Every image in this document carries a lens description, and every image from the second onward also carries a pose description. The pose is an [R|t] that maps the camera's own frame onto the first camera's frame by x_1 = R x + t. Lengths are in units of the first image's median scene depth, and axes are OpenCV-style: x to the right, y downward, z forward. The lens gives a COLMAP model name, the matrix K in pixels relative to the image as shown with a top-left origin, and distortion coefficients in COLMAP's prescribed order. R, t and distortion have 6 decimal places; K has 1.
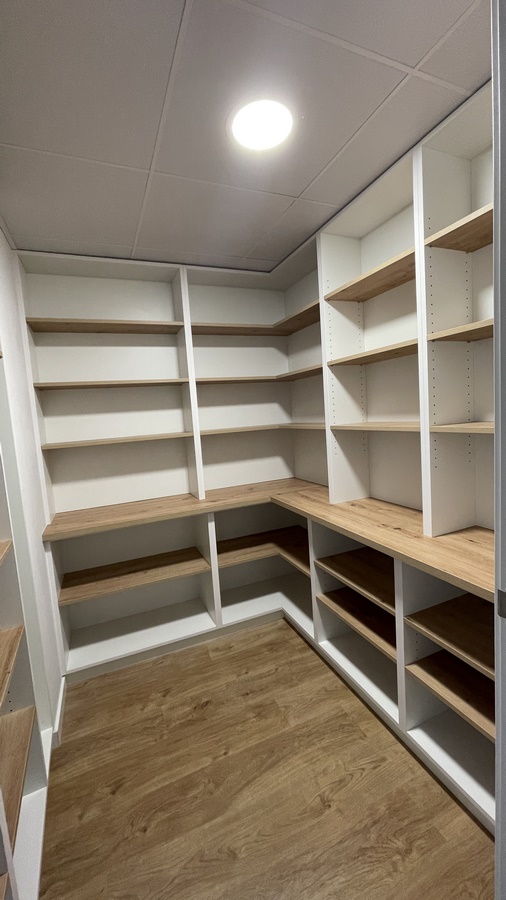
lens RADIAL K [[366.7, 0, 253.8], [0, 366.7, 450.0], [0, 0, 1]] dist [-0.002334, 0.006289]
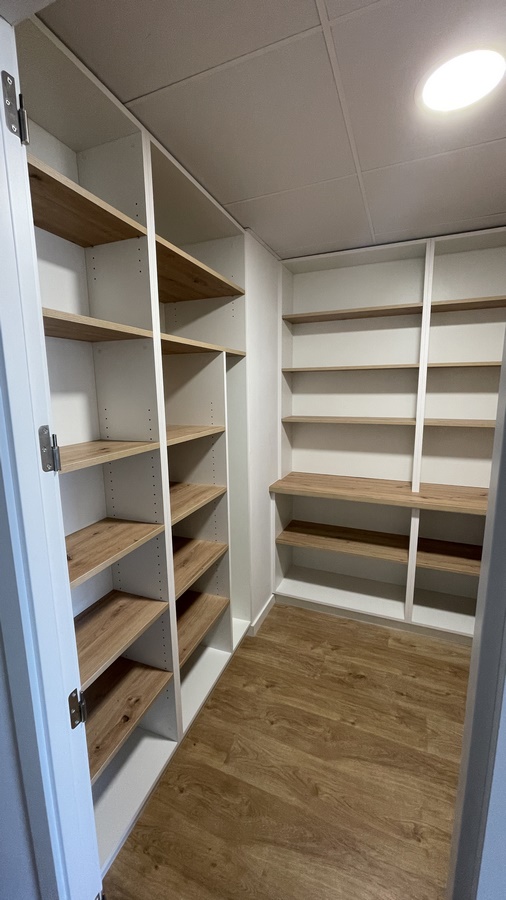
lens RADIAL K [[364.0, 0, 254.2], [0, 364.0, 453.8], [0, 0, 1]] dist [-0.002110, 0.000587]
pose [[0.691430, 0.187872, -0.697588, 0.253045], [-0.110777, 0.981747, 0.154602, -0.074549], [0.713900, -0.029619, 0.699621, 0.045603]]
